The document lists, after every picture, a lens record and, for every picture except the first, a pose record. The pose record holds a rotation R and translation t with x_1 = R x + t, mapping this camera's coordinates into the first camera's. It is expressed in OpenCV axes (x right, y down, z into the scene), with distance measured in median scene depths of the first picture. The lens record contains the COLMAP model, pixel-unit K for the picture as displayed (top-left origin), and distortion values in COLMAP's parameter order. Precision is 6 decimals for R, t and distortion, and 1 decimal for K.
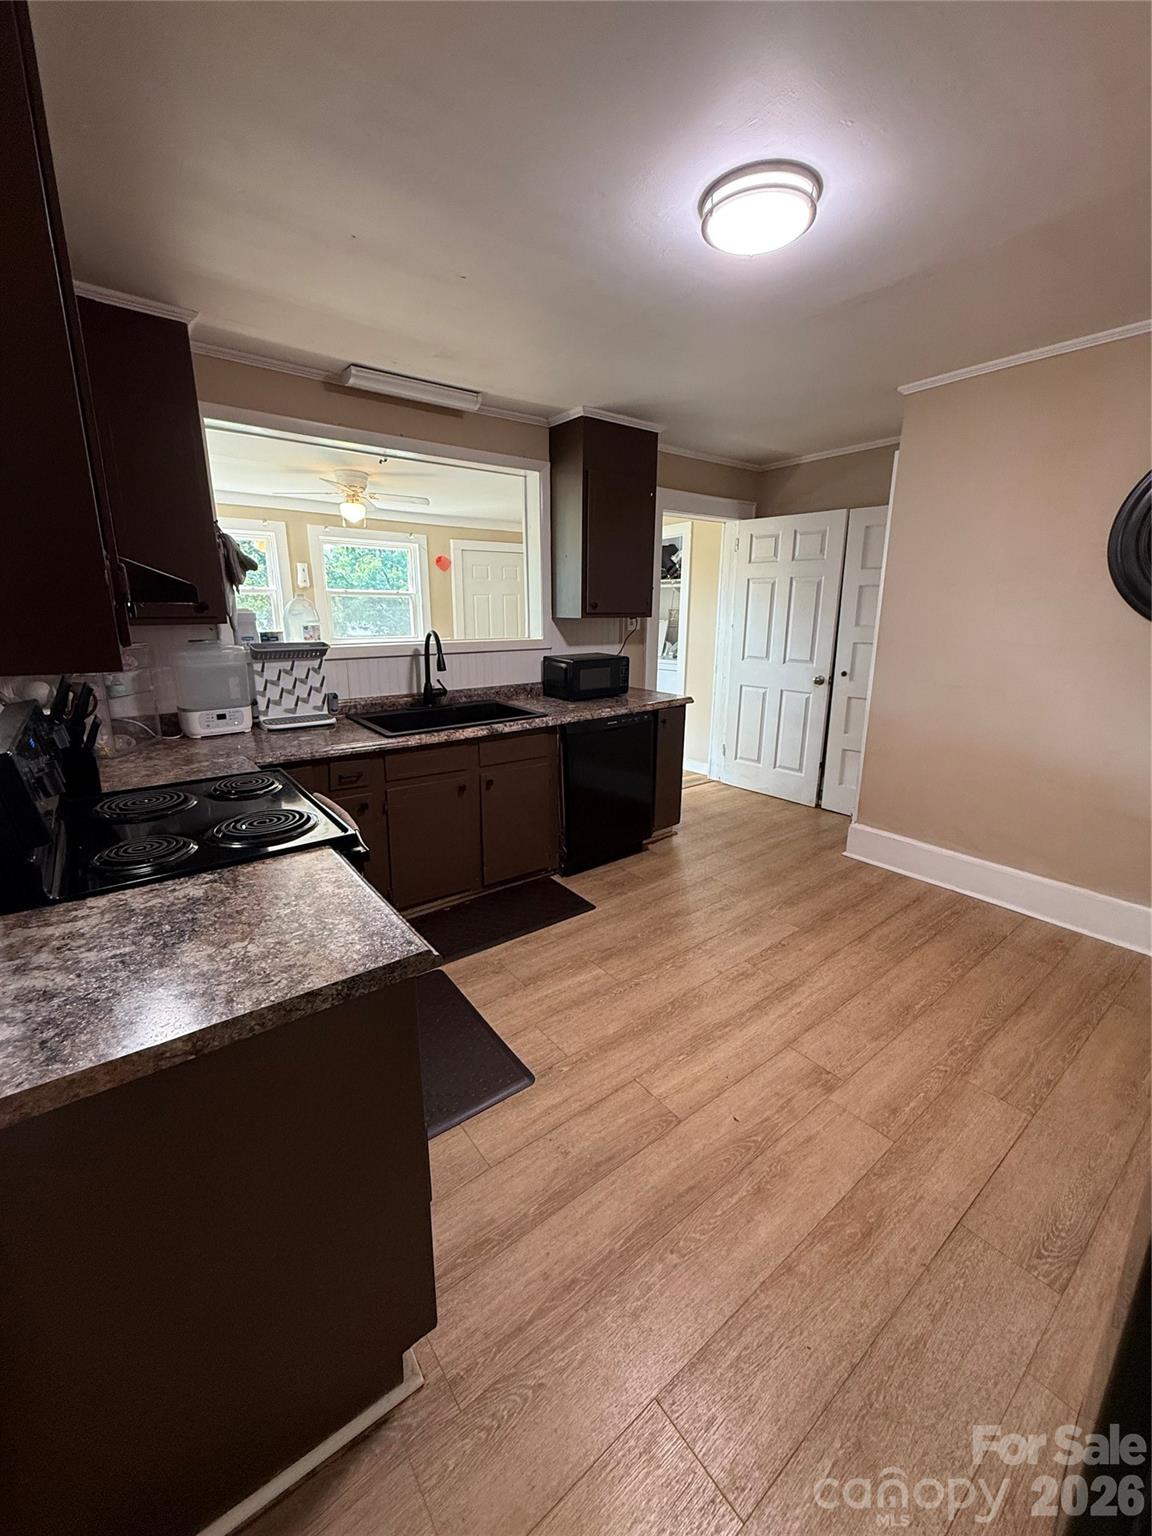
lens RADIAL K [[611.6, 0, 576.0], [0, 611.6, 762.6], [0, 0, 1]] dist [-0.000327, 0.000328]
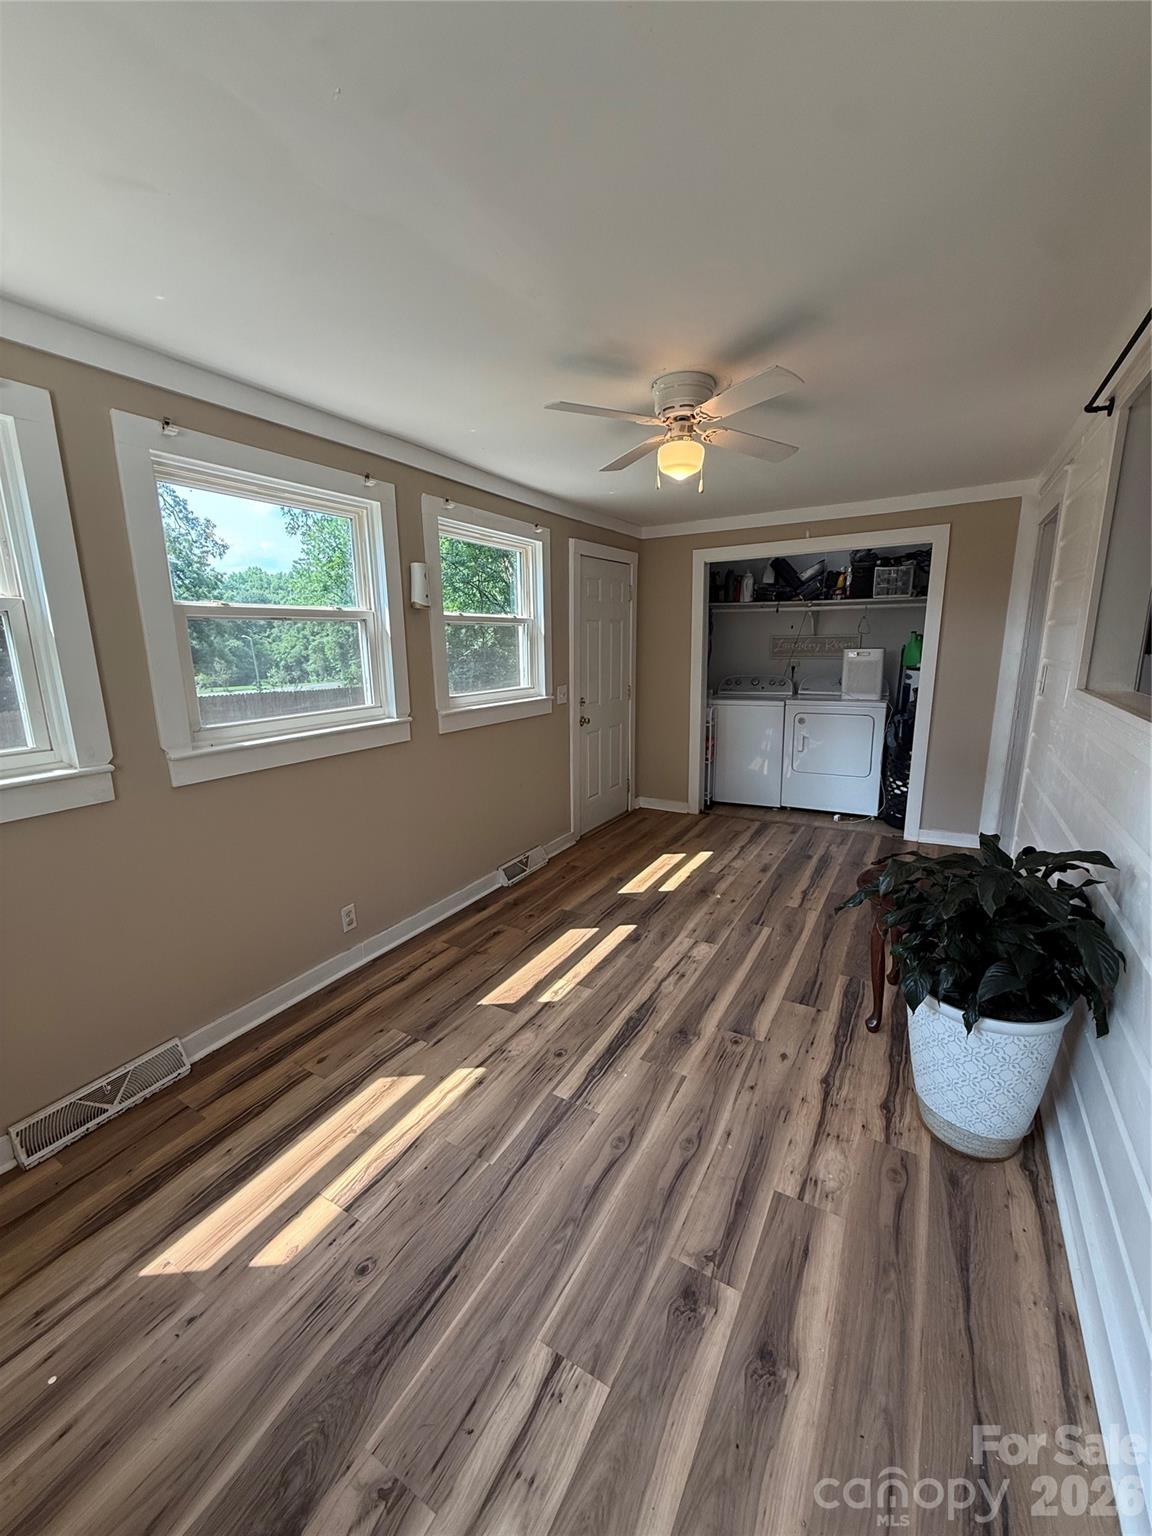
lens RADIAL K [[611.6, 0, 578.0], [0, 611.6, 760.2], [0, 0, 1]] dist [-0.000327, 0.000328]
pose [[0.925899, -0.091466, 0.366532, -0.533140], [0.112157, 0.993056, -0.035509, -0.116214], [-0.360738, 0.073987, 0.929728, 0.455279]]
